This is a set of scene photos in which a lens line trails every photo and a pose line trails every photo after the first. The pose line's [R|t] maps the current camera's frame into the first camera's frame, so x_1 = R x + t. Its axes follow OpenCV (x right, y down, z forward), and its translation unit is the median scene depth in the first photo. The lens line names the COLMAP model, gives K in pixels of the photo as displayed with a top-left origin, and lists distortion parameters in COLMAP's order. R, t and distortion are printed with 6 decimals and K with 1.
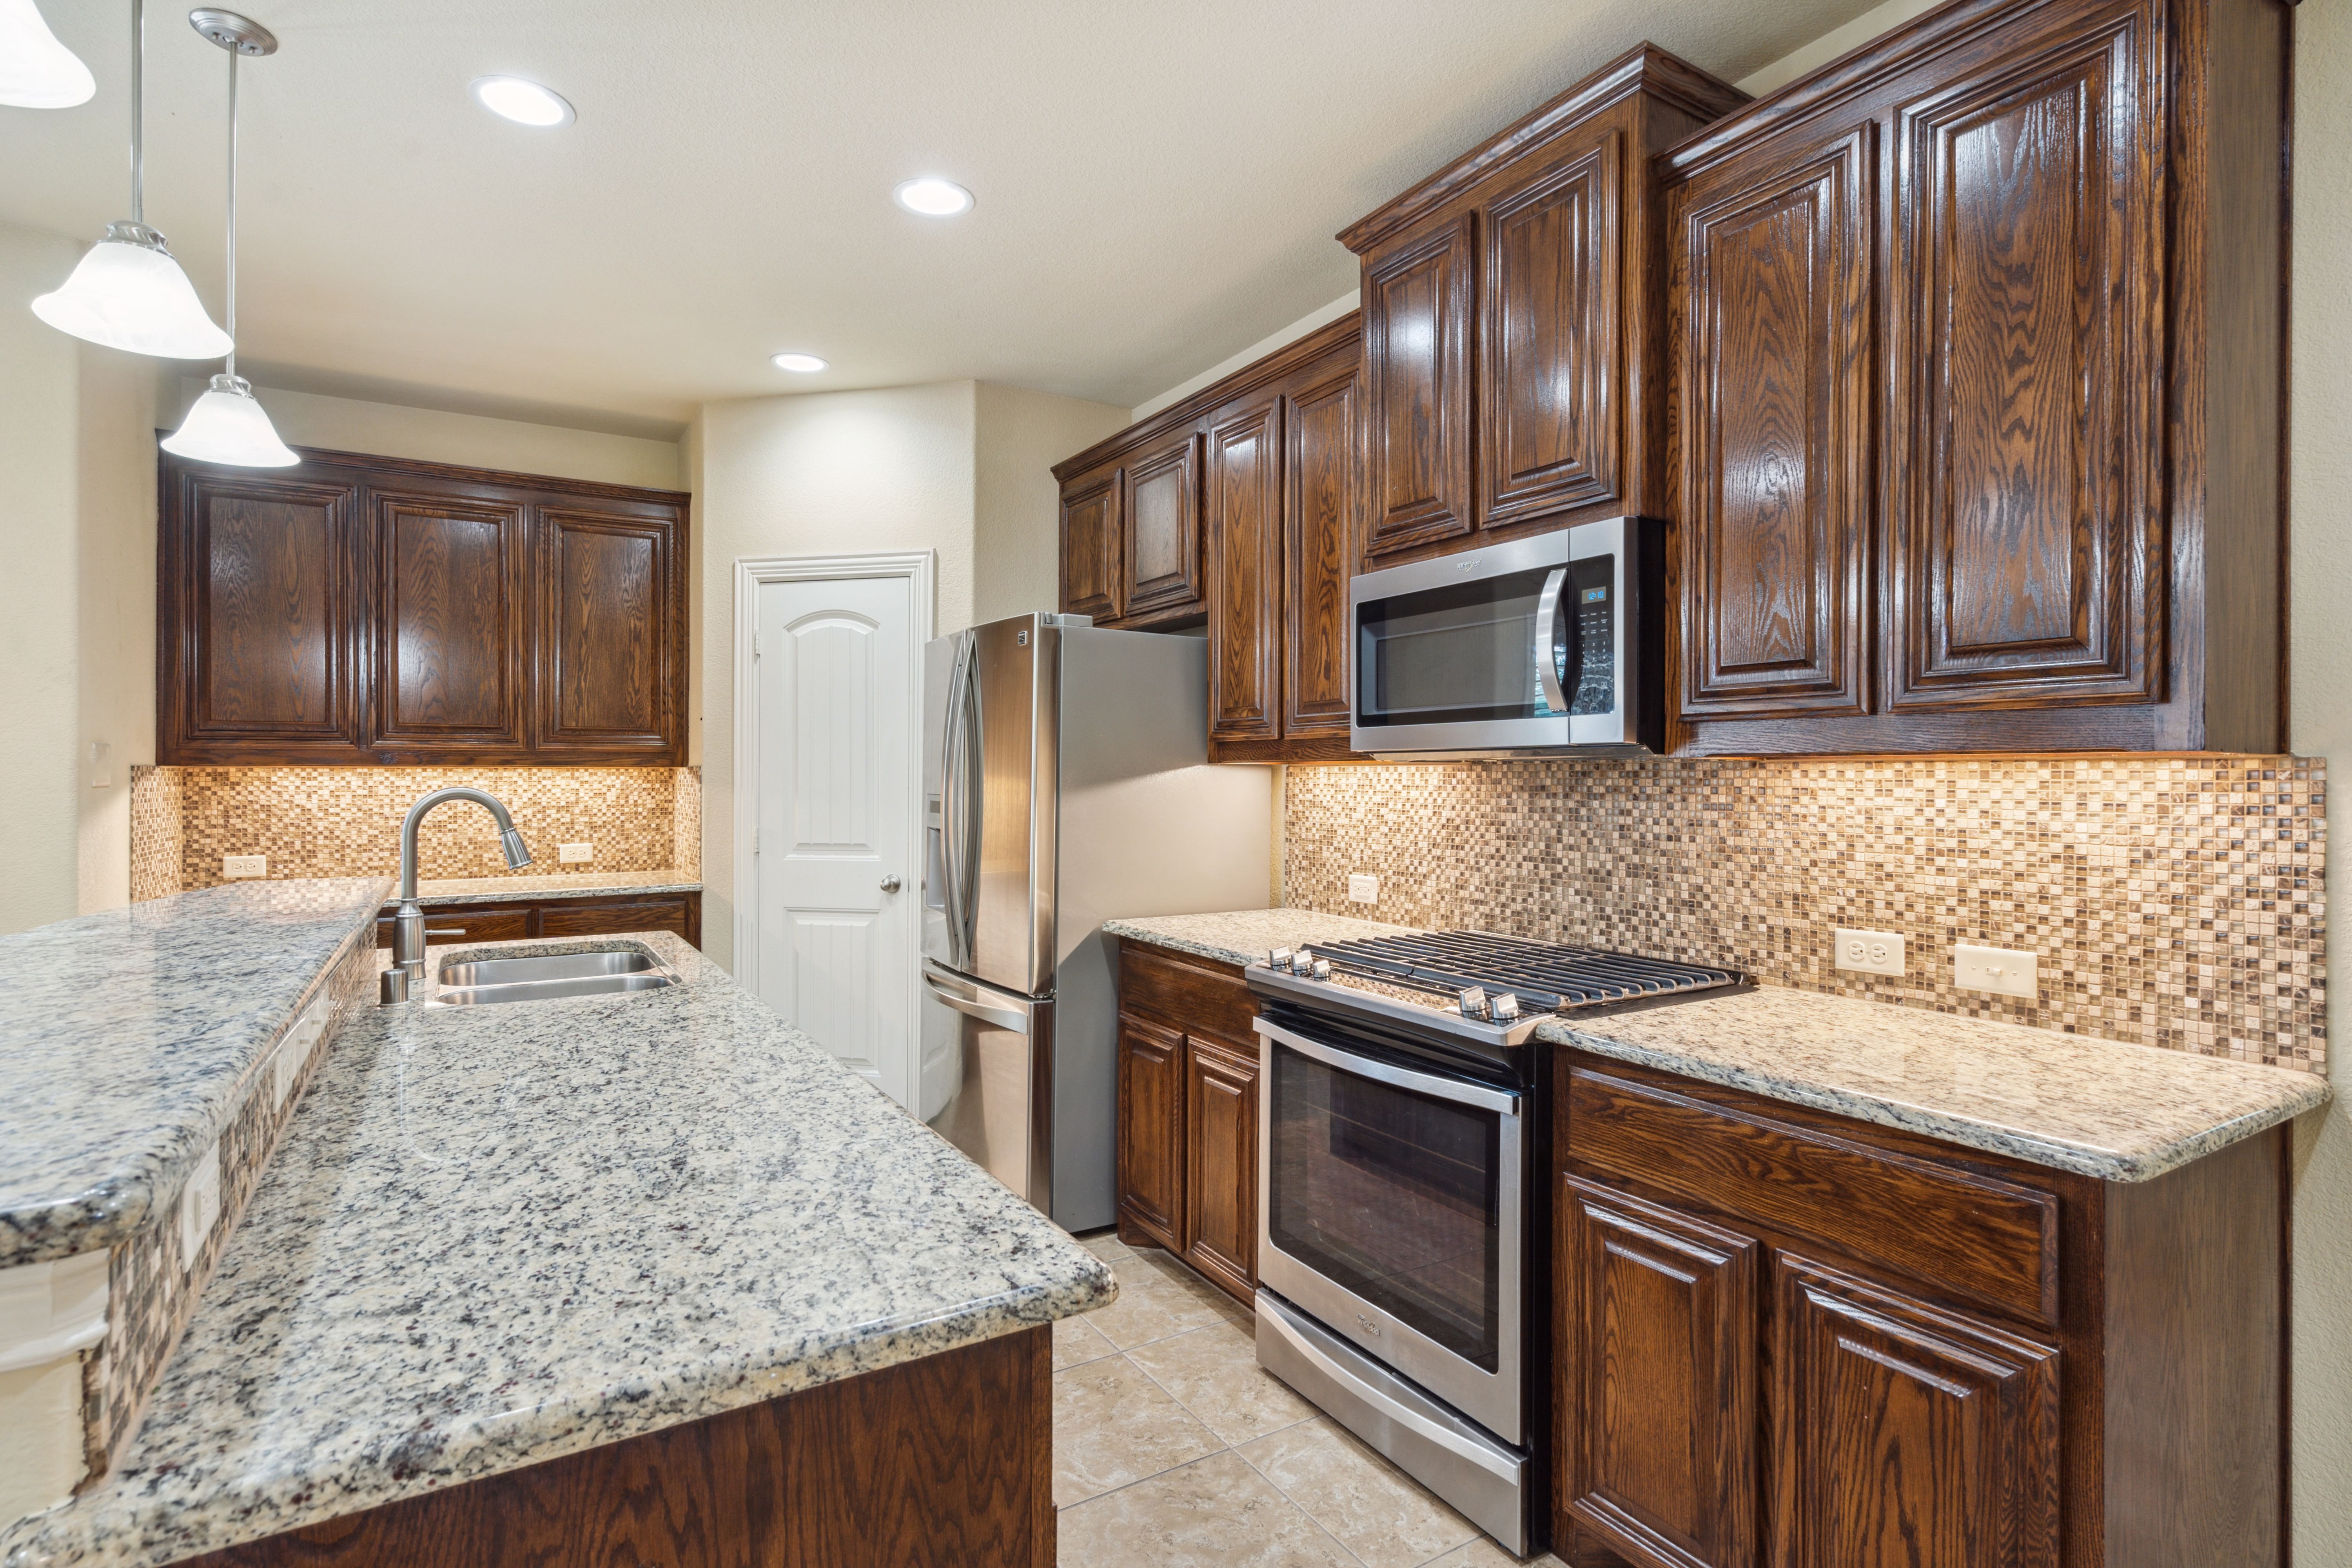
lens RADIAL K [[1147.0, 0, 1170.9], [0, 1147.0, 773.7], [0, 0, 1]] dist [-0.000320, 0.000776]
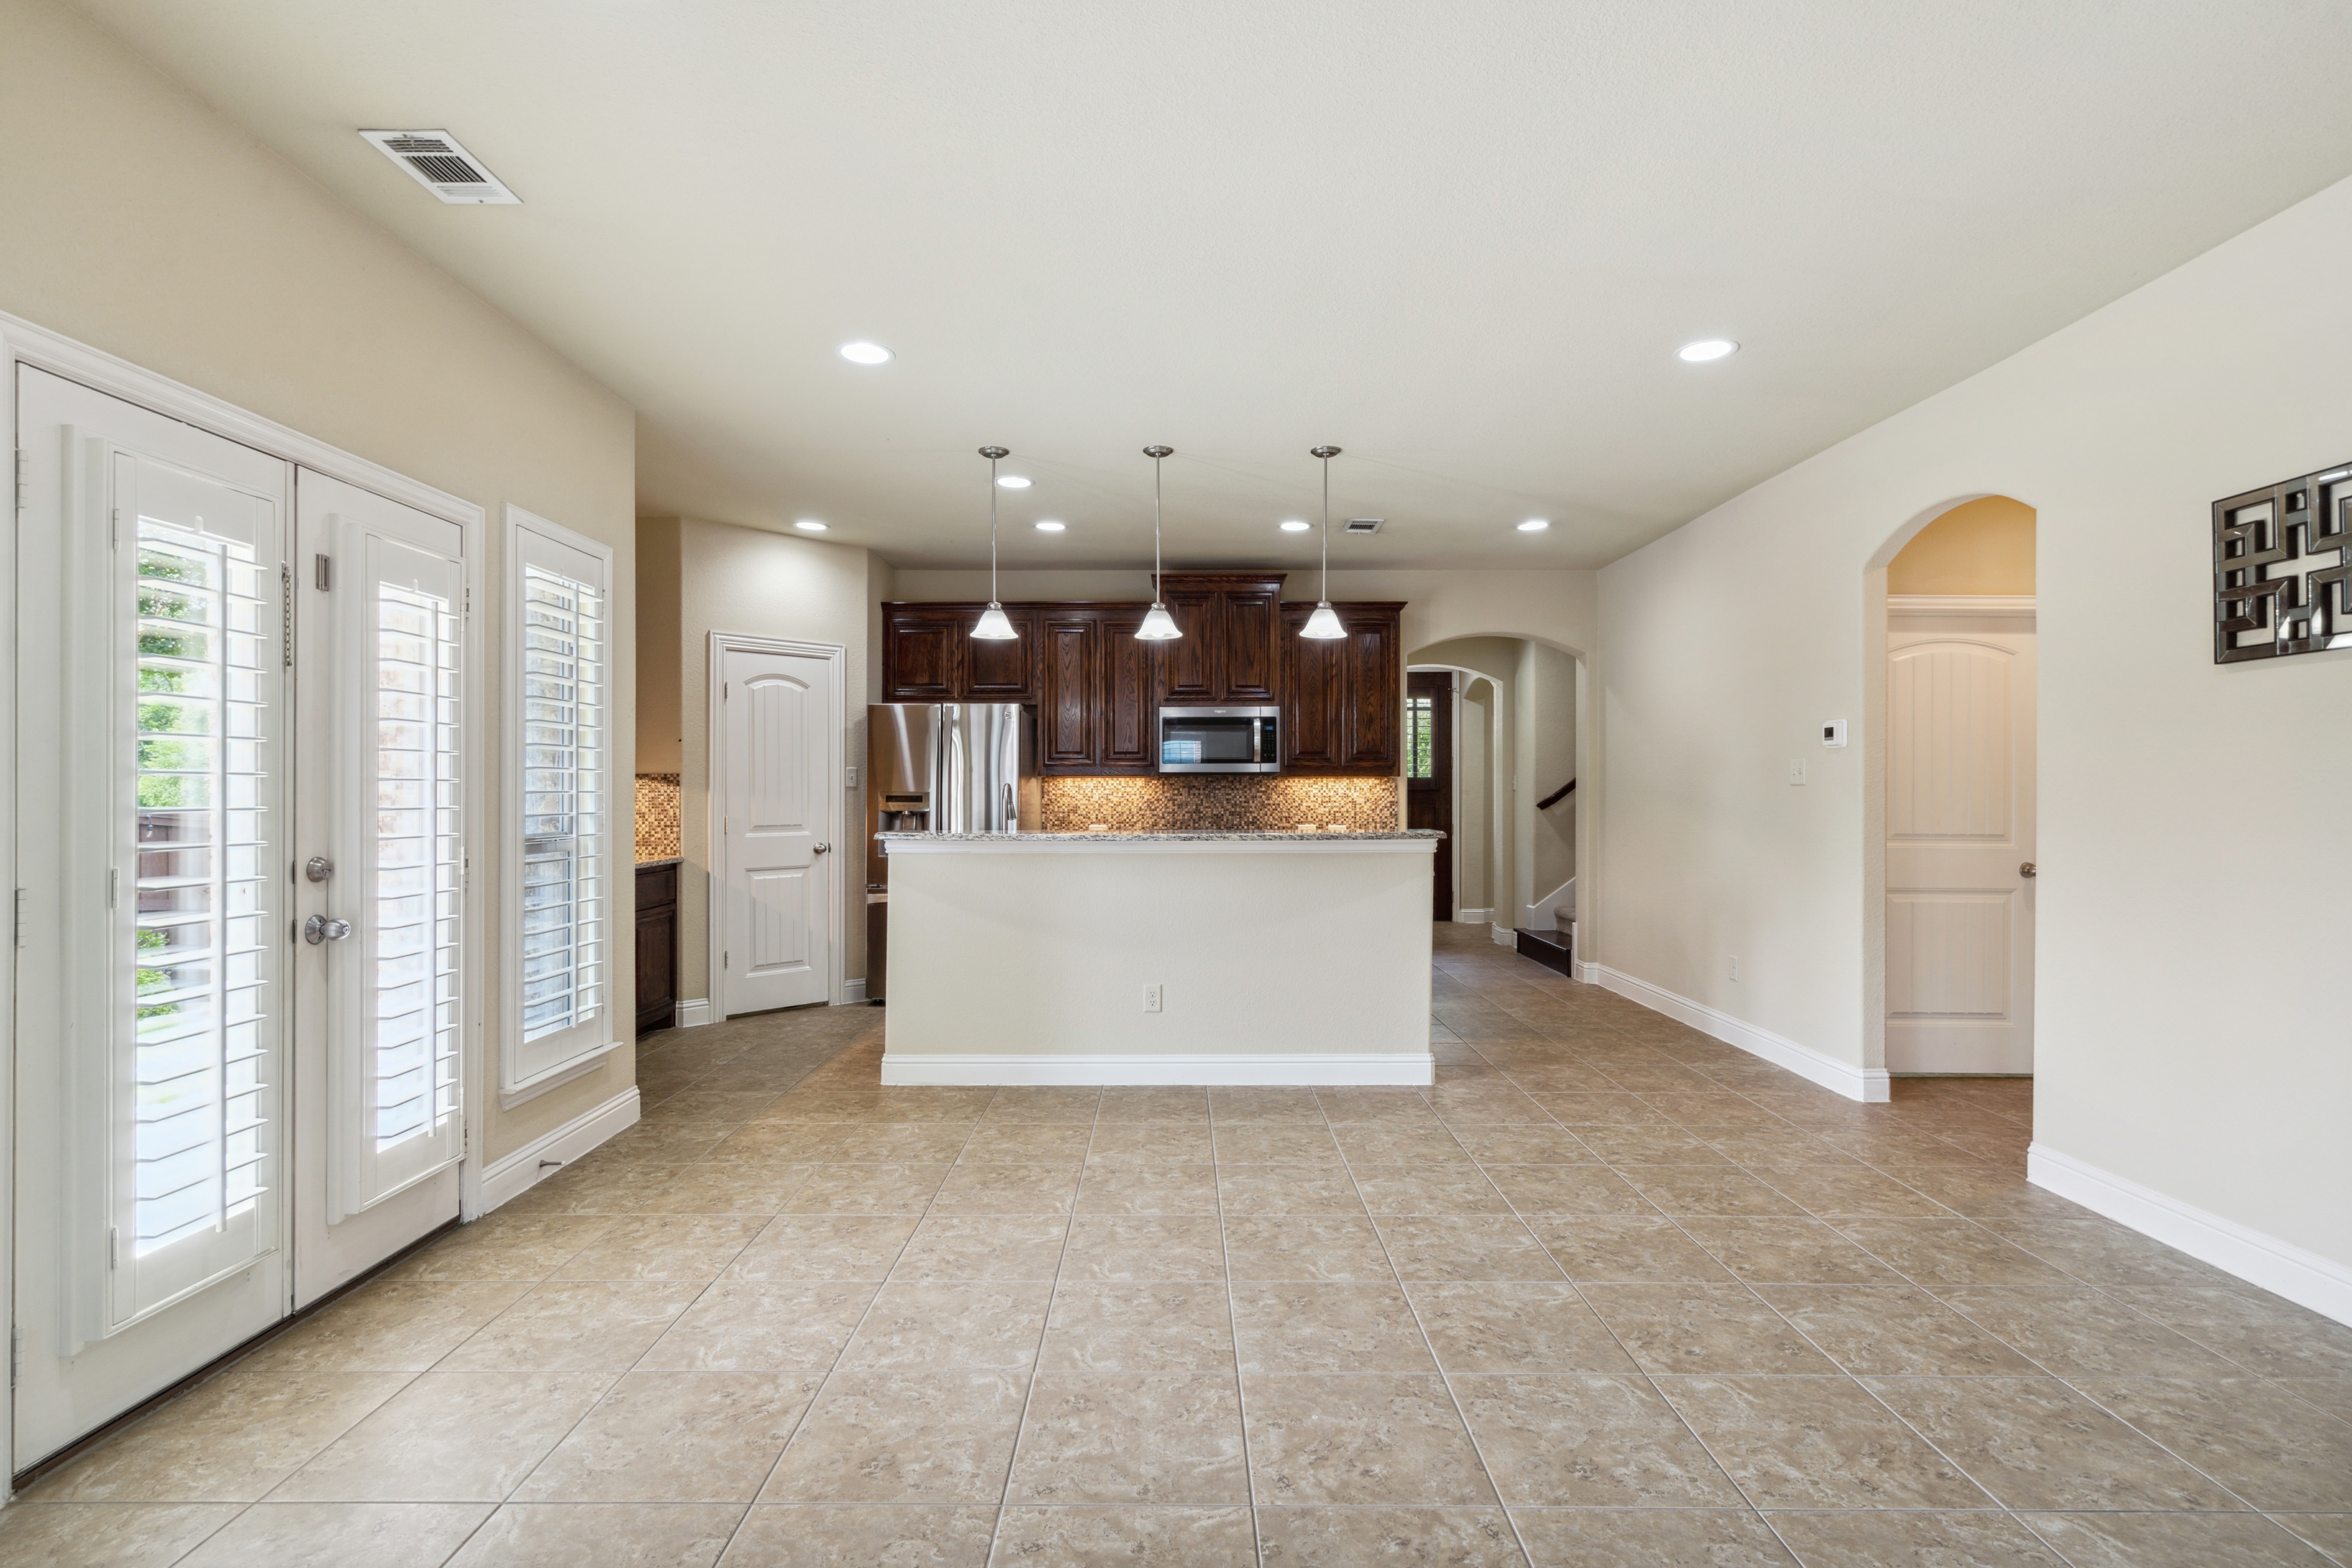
lens RADIAL K [[1091.6, 0, 1167.3], [0, 1091.6, 790.7], [0, 0, 1]] dist [-0.001467, 0.000438]
pose [[0.528800, 0.000648, 0.848747, -2.358396], [0.000504, 0.999999, -0.001078, 0.030615], [-0.848747, 0.000998, 0.528799, -0.418247]]
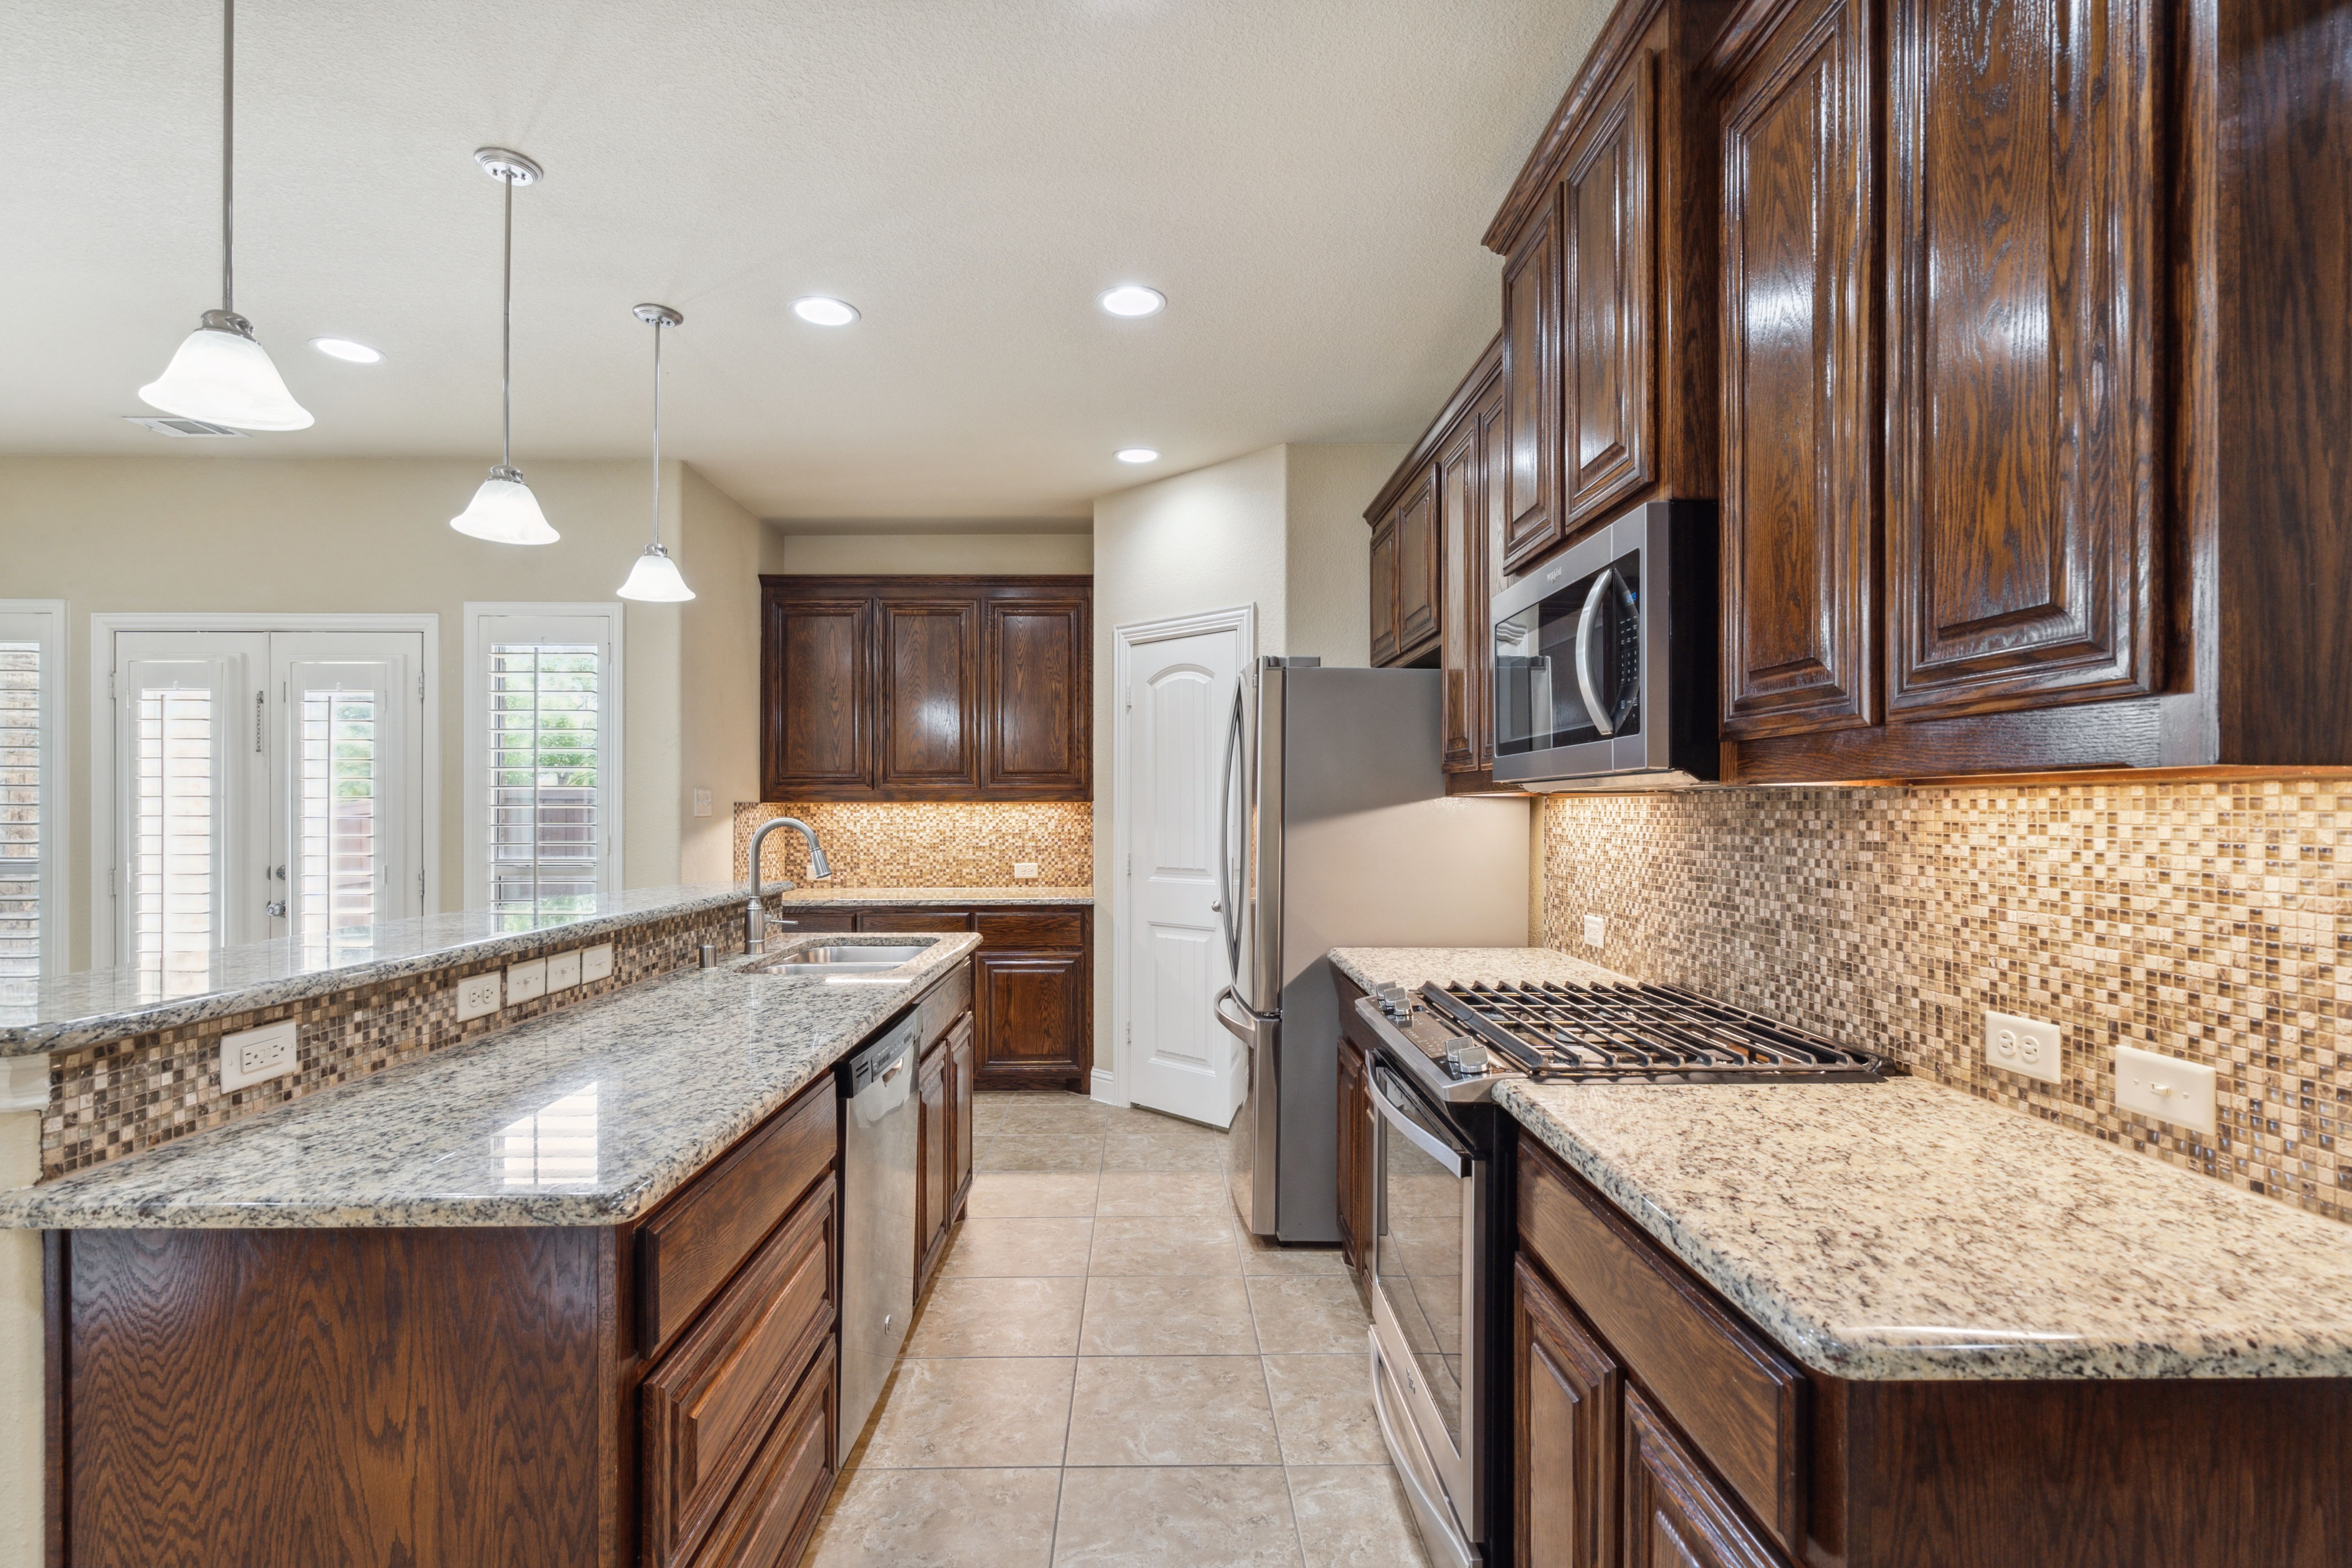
lens RADIAL K [[1078.7, 0, 1169.3], [0, 1078.7, 804.6], [0, 0, 1]] dist [-0.002191, -0.000590]
pose [[0.862263, -0.003415, -0.506449, 0.449098], [0.002145, 0.999993, -0.003092, 0.001616], [0.506456, 0.001580, 0.862265, 0.118142]]
